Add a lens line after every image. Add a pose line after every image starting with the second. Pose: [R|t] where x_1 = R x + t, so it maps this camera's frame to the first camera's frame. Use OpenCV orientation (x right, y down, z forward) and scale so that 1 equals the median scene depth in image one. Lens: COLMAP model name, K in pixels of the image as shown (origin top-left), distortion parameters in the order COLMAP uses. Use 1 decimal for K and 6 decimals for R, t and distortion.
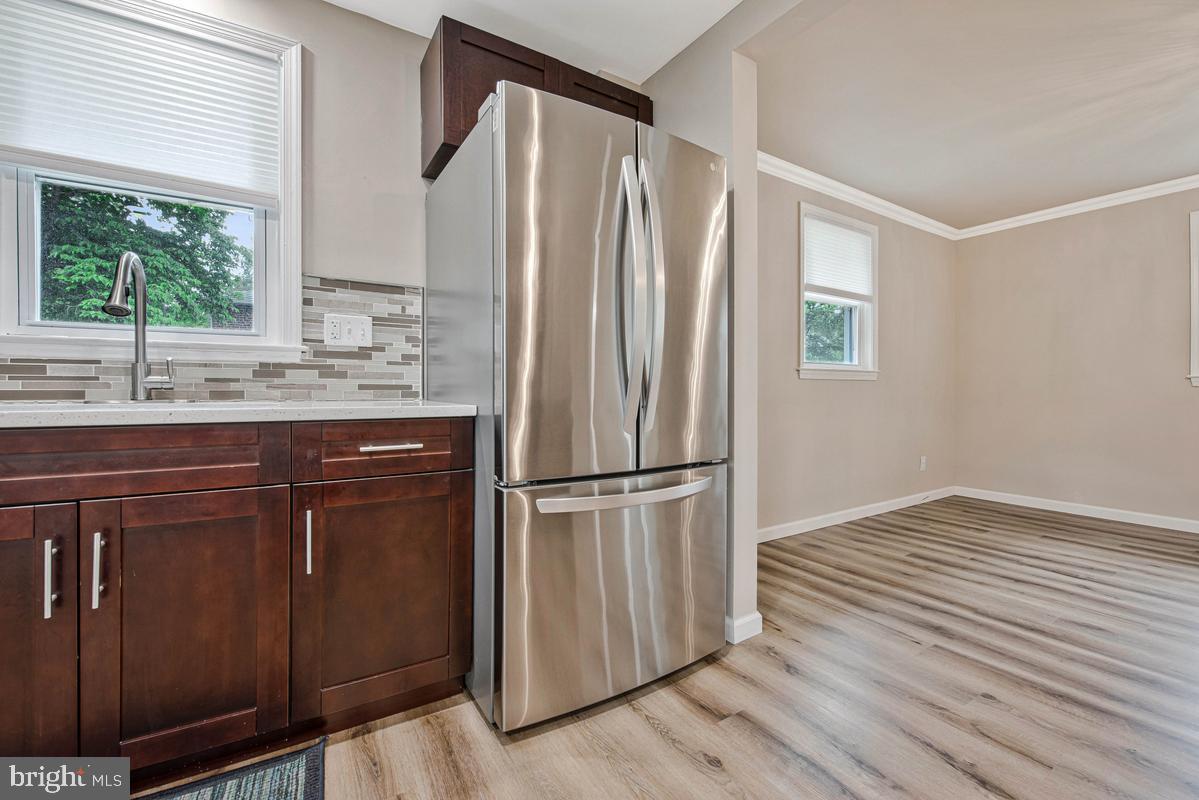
lens RADIAL K [[499.8, 0, 604.8], [0, 499.8, 390.3], [0, 0, 1]] dist [-0.010851, -0.001942]
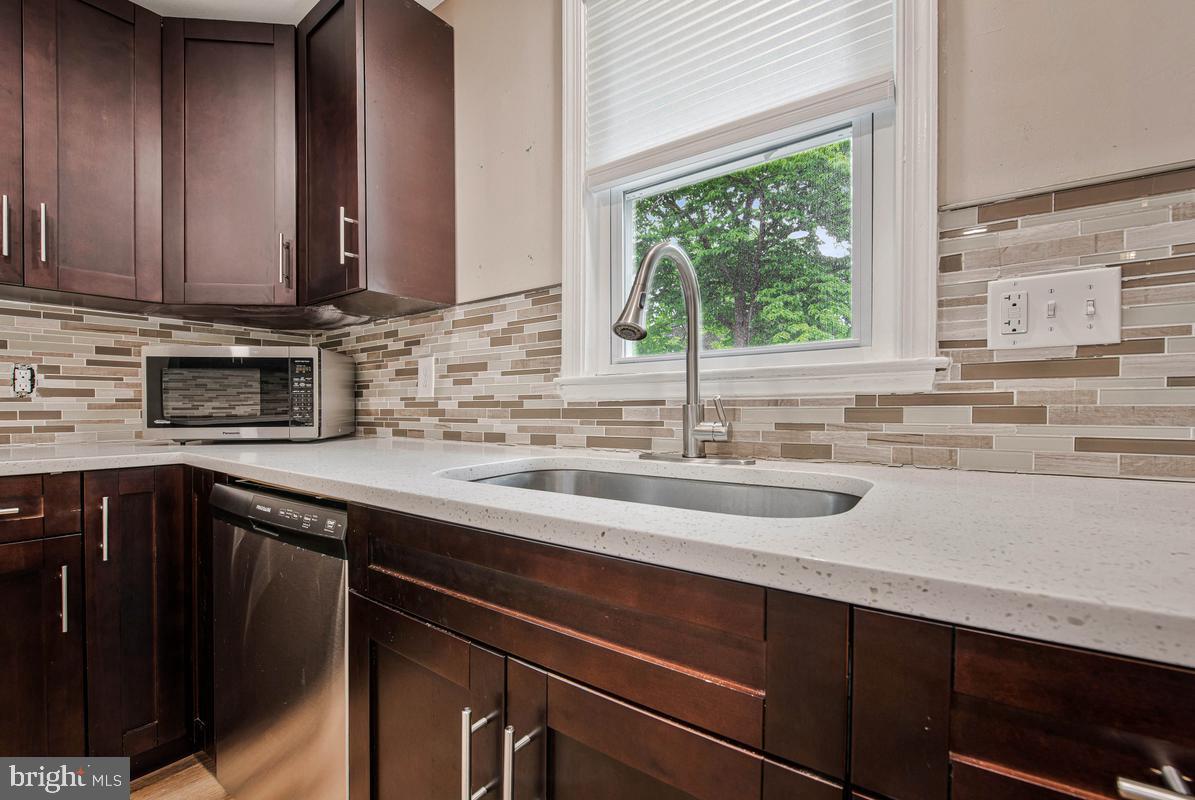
lens RADIAL K [[498.1, 0, 583.6], [0, 498.1, 420.7], [0, 0, 1]] dist [-0.010851, -0.001942]
pose [[0.350906, 0.022332, -0.936144, -0.267705], [0.007167, 0.999622, 0.026532, -0.041275], [0.936383, -0.016020, 0.350614, 0.493195]]
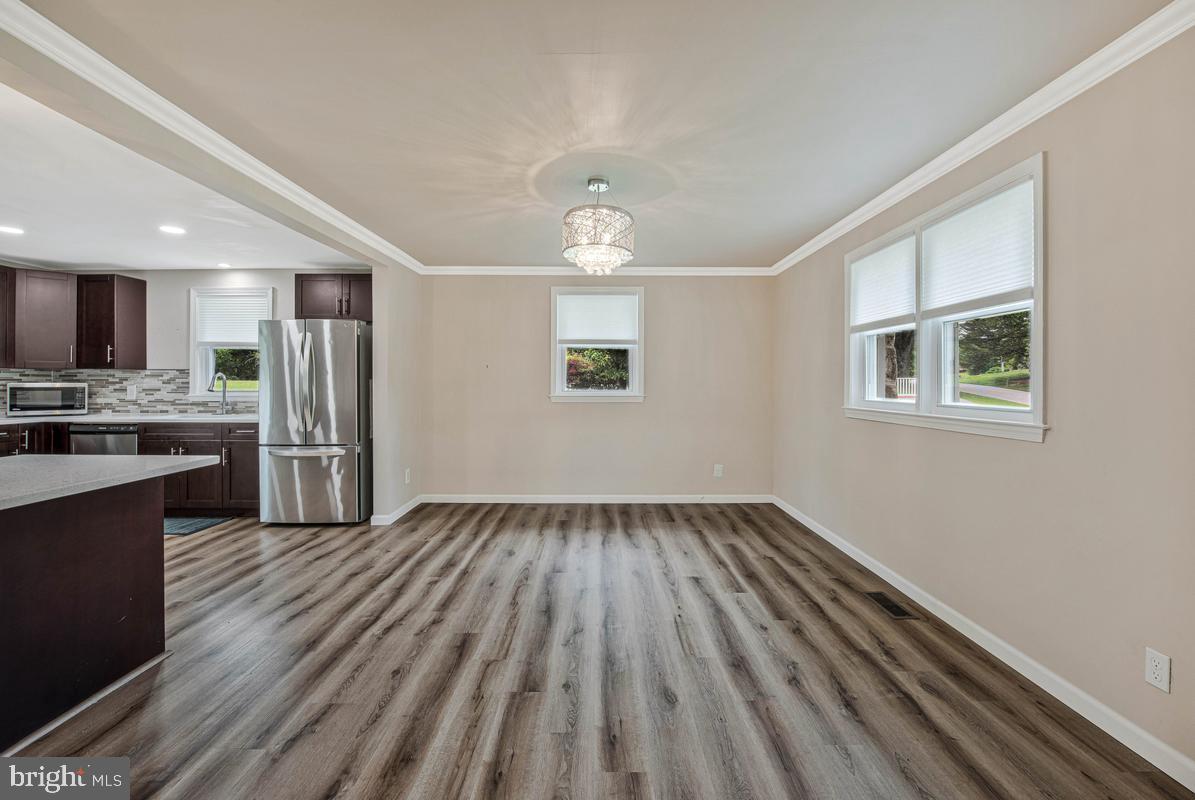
lens RADIAL K [[498.1, 0, 584.9], [0, 498.1, 384.3], [0, 0, 1]] dist [-0.010851, -0.001942]
pose [[0.838853, 0.002462, -0.544352, 2.392216], [0.000486, 0.999986, 0.005273, -0.158727], [0.544357, -0.004688, 0.838841, -0.392906]]
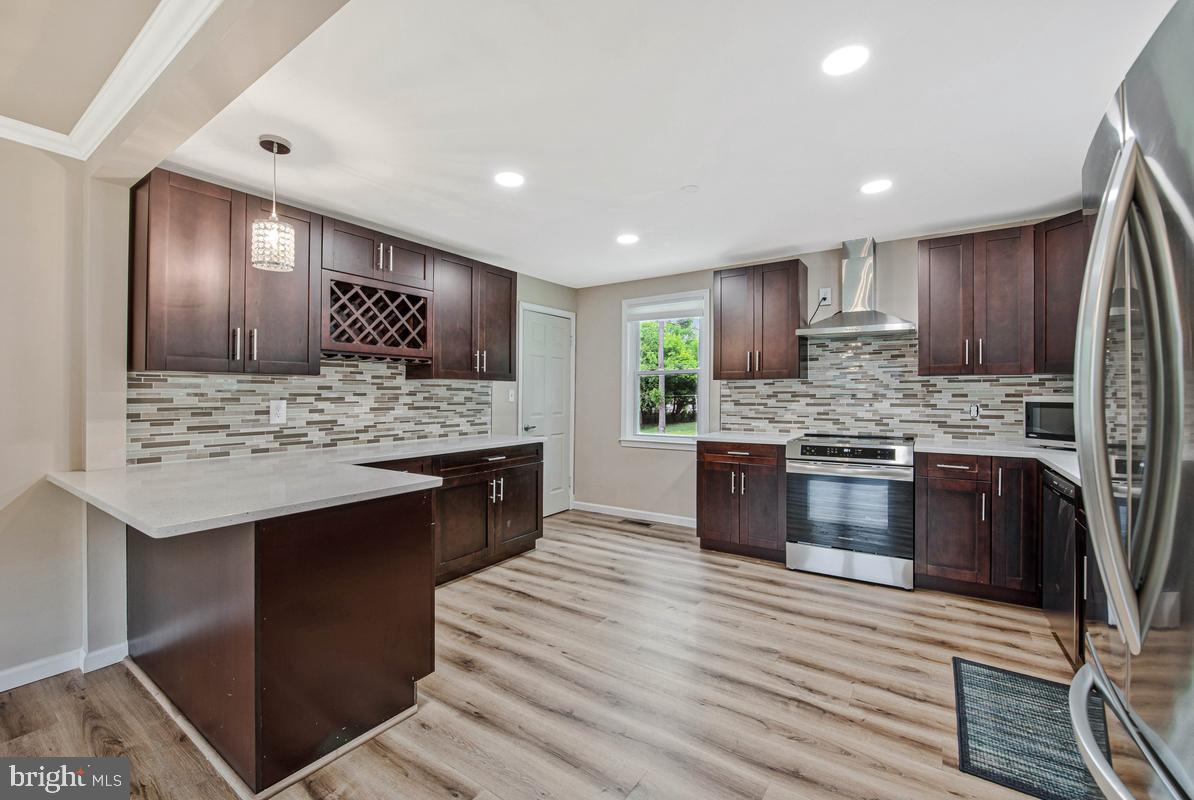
lens RADIAL K [[497.7, 0, 598.9], [0, 497.7, 395.9], [0, 0, 1]] dist [-0.010851, -0.001942]
pose [[-0.917467, 0.003618, -0.397797, 0.672328], [0.005063, 0.999984, -0.002583, -0.156764], [0.397781, -0.004384, -0.917470, 1.050308]]
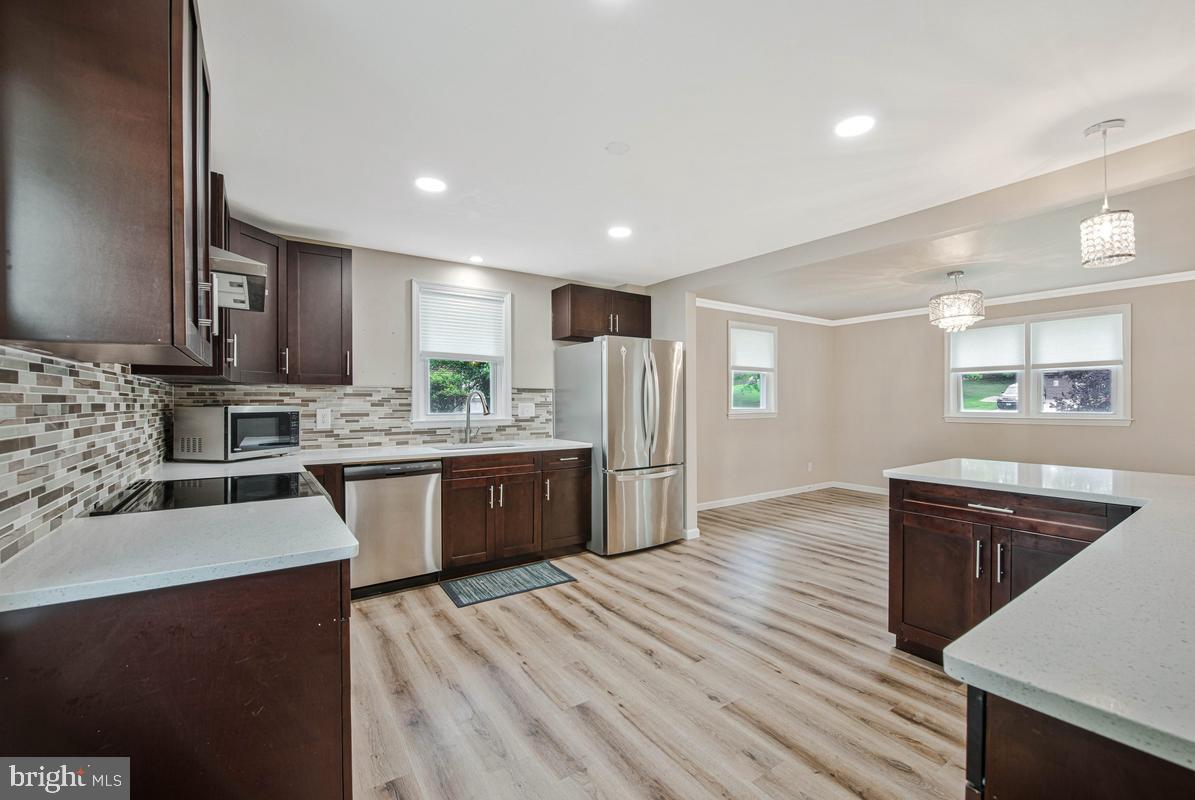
lens RADIAL K [[498.1, 0, 593.4], [0, 498.1, 403.3], [0, 0, 1]] dist [-0.010851, -0.001942]
pose [[0.999510, -0.003815, 0.031058, -0.273298], [0.003667, 0.999982, 0.004819, -0.166631], [-0.031076, -0.004703, 0.999506, -1.426365]]
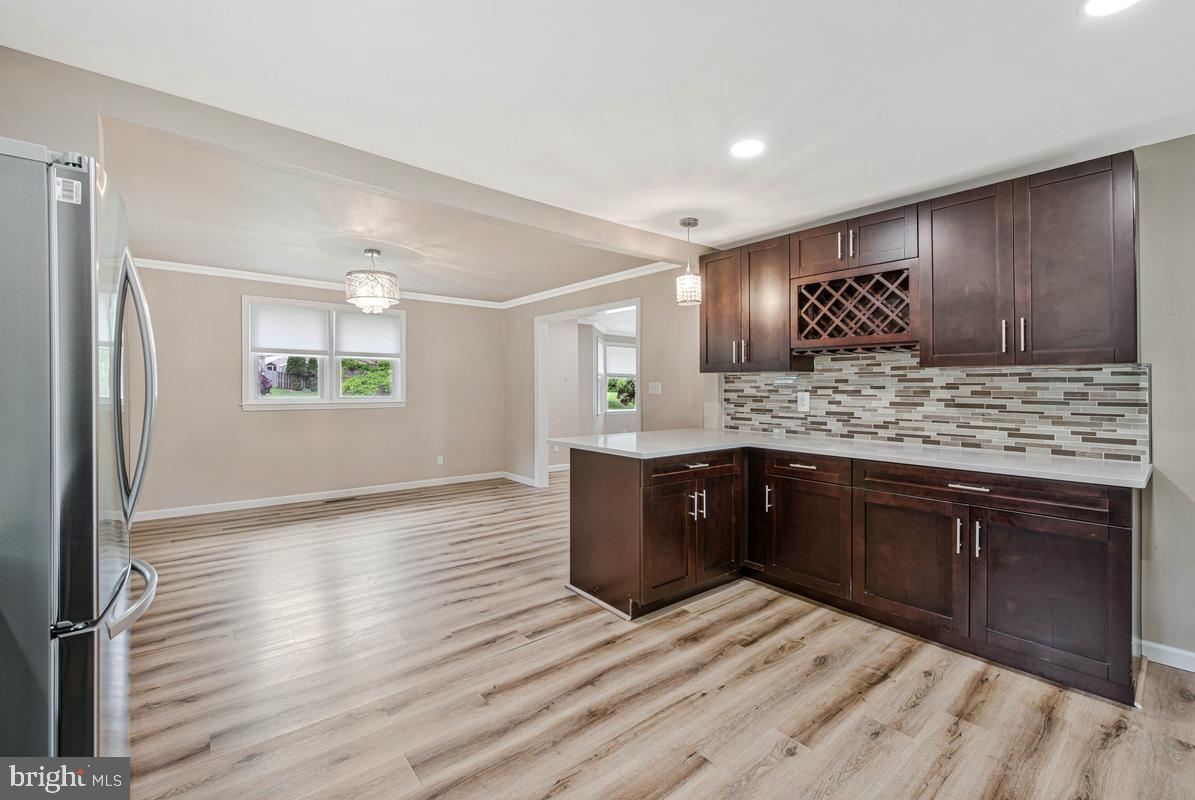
lens RADIAL K [[498.1, 0, 608.9], [0, 498.1, 376.1], [0, 0, 1]] dist [-0.010851, -0.001942]
pose [[-0.134416, 0.020474, 0.990714, -0.852554], [-0.006332, 0.999748, -0.021520, -0.168015], [-0.990905, -0.009166, -0.134252, 0.167357]]
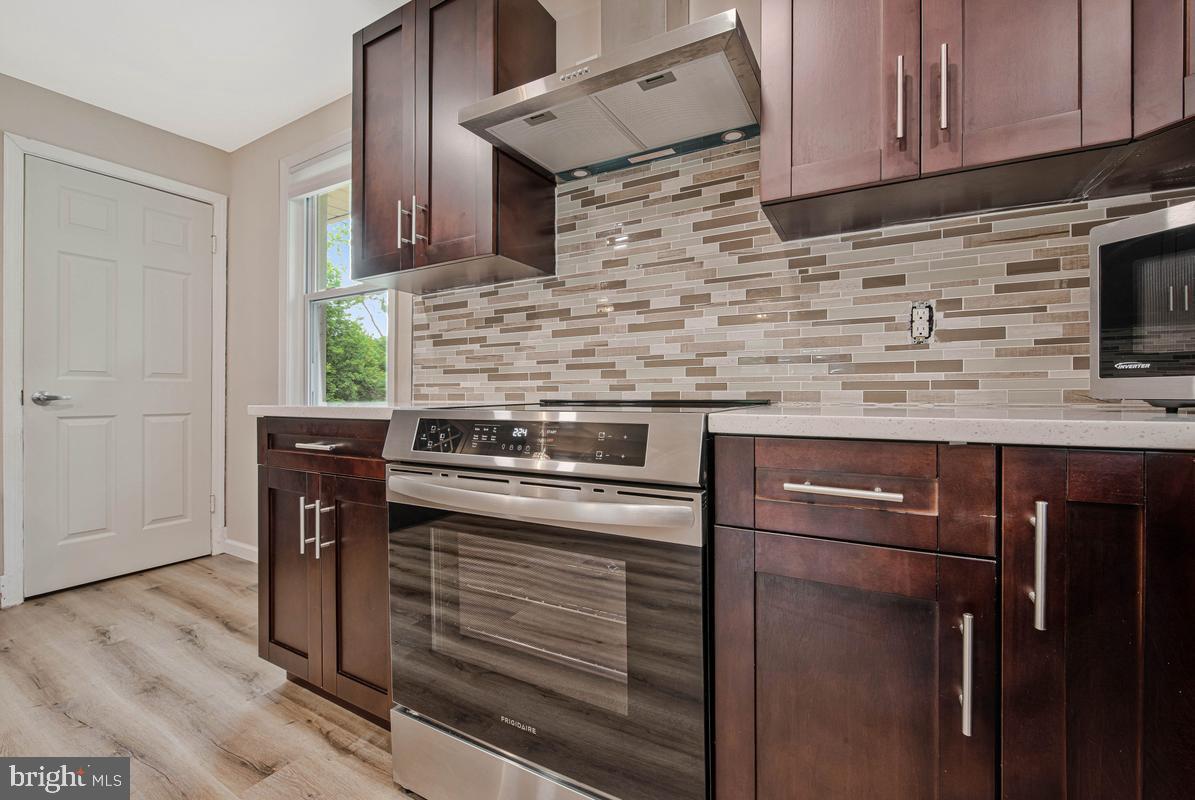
lens RADIAL K [[498.1, 0, 601.7], [0, 498.1, 393.0], [0, 0, 1]] dist [-0.010851, -0.001942]
pose [[-0.880950, 0.001556, -0.473207, -0.698029], [0.004862, 0.999972, -0.005763, 0.002586], [0.473184, -0.007378, -0.880933, 0.271599]]
